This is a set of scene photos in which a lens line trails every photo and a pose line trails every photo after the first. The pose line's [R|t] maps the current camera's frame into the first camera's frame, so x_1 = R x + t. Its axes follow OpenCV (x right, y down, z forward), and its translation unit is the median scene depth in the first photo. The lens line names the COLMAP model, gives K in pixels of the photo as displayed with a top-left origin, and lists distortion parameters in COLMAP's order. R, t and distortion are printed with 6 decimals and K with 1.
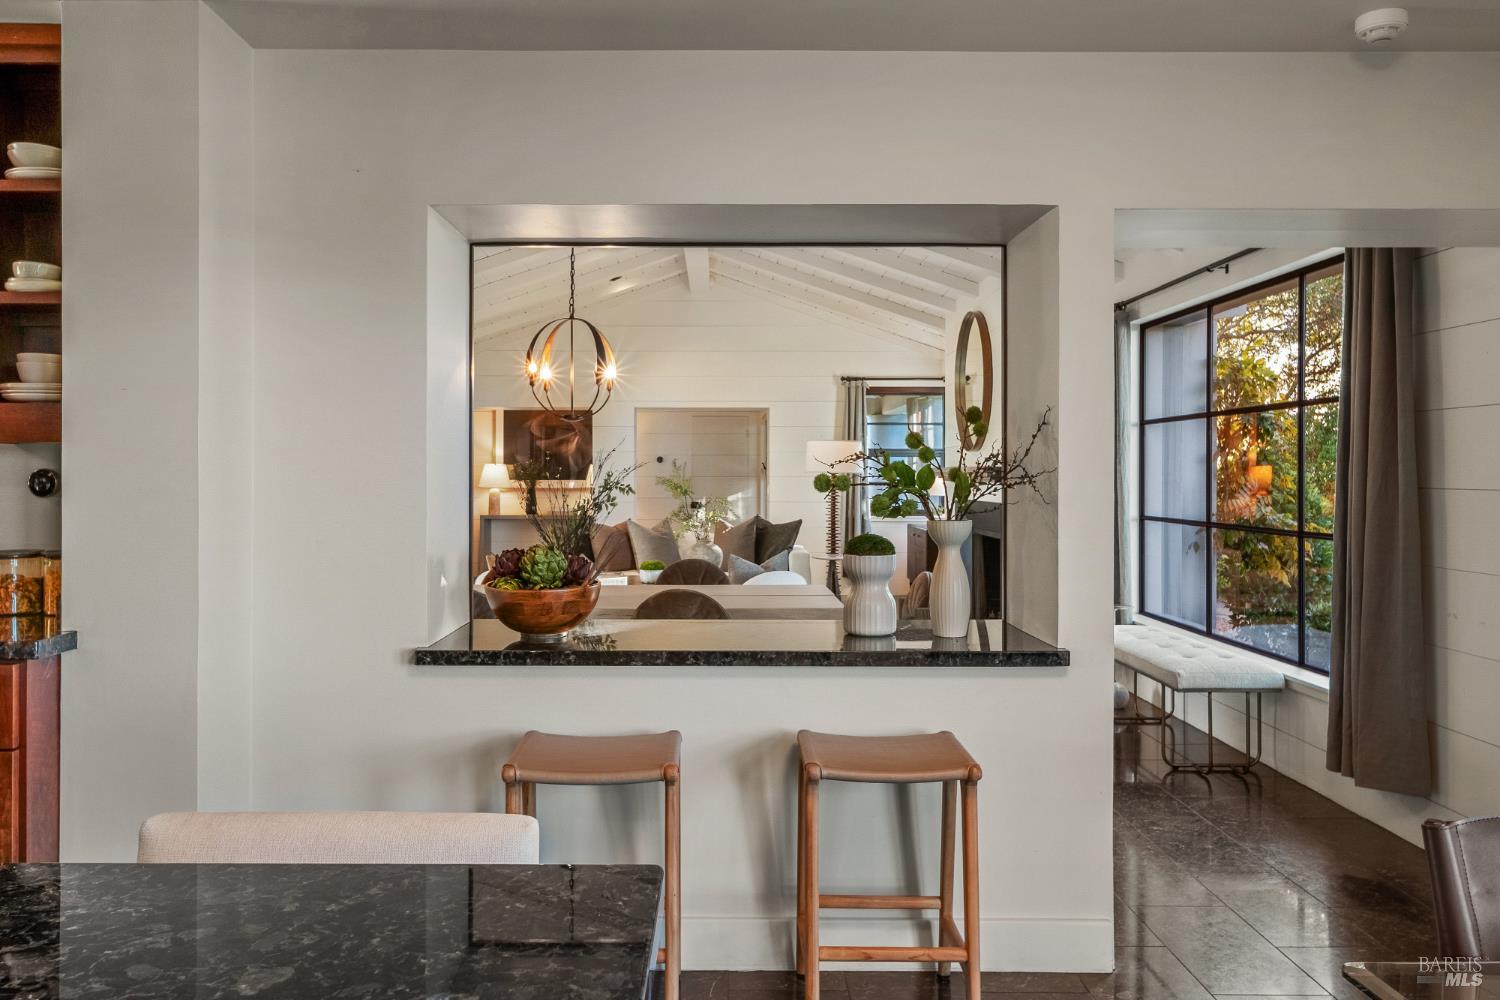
lens RADIAL K [[1144.2, 0, 738.2], [0, 1144.2, 485.8], [0, 0, 1]] dist [0.006128, -0.000765]
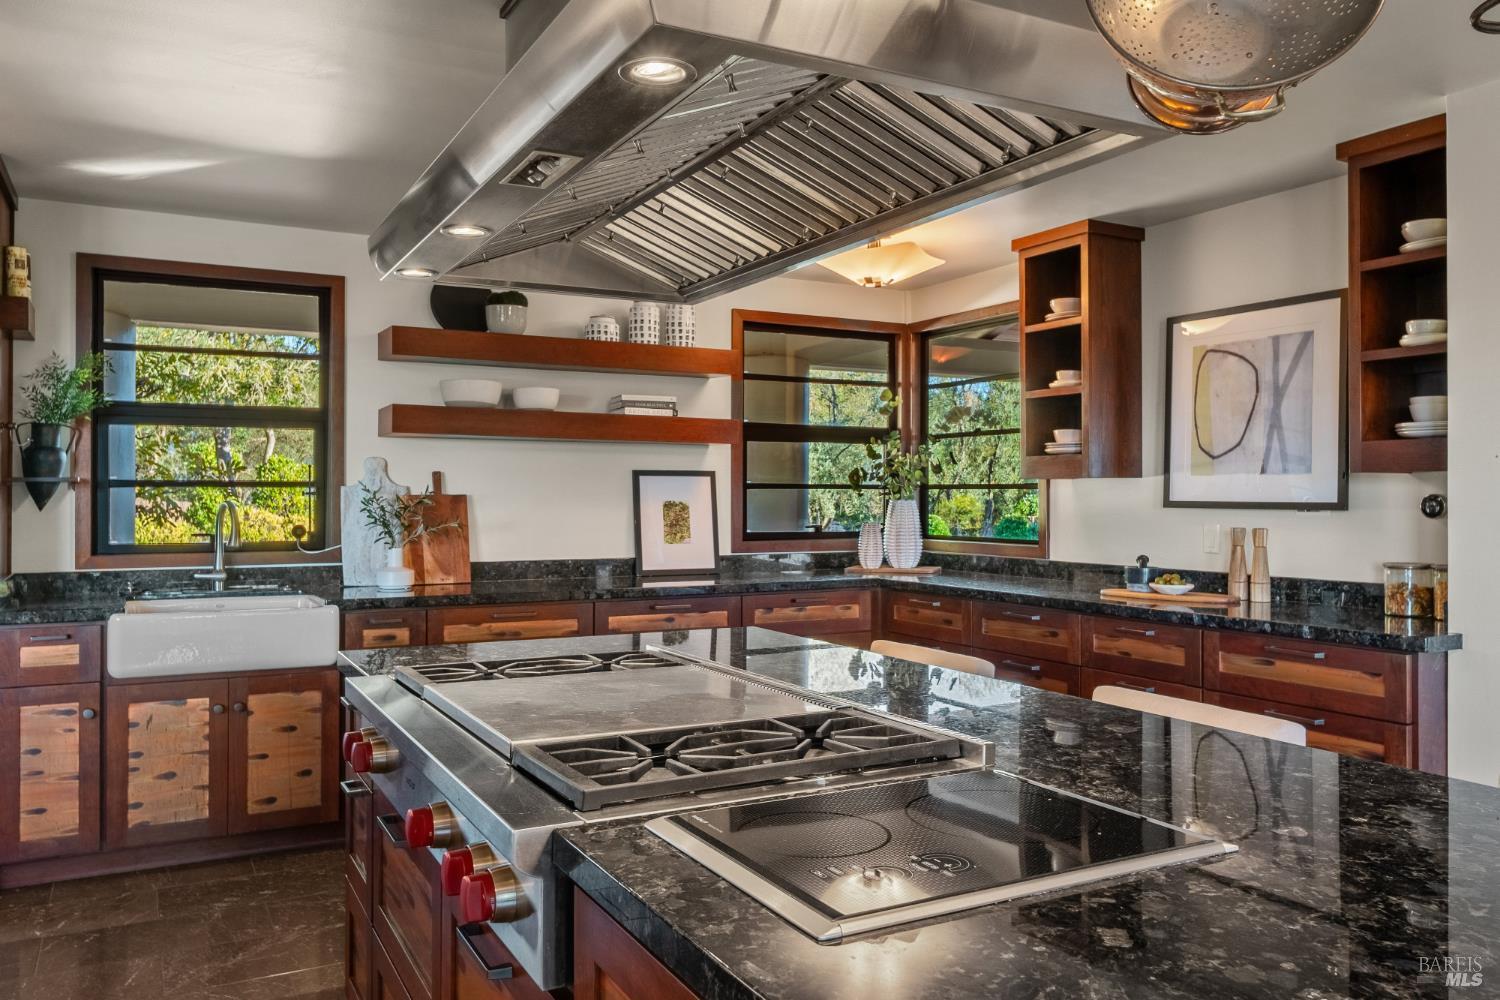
lens RADIAL K [[1144.2, 0, 740.1], [0, 1144.2, 495.1], [0, 0, 1]] dist [0.006128, -0.000765]
pose [[0.459835, -0.009945, -0.887949, 0.111813], [-0.001977, 0.999923, -0.012223, 0.002103], [0.888002, 0.007376, 0.459780, -0.171383]]
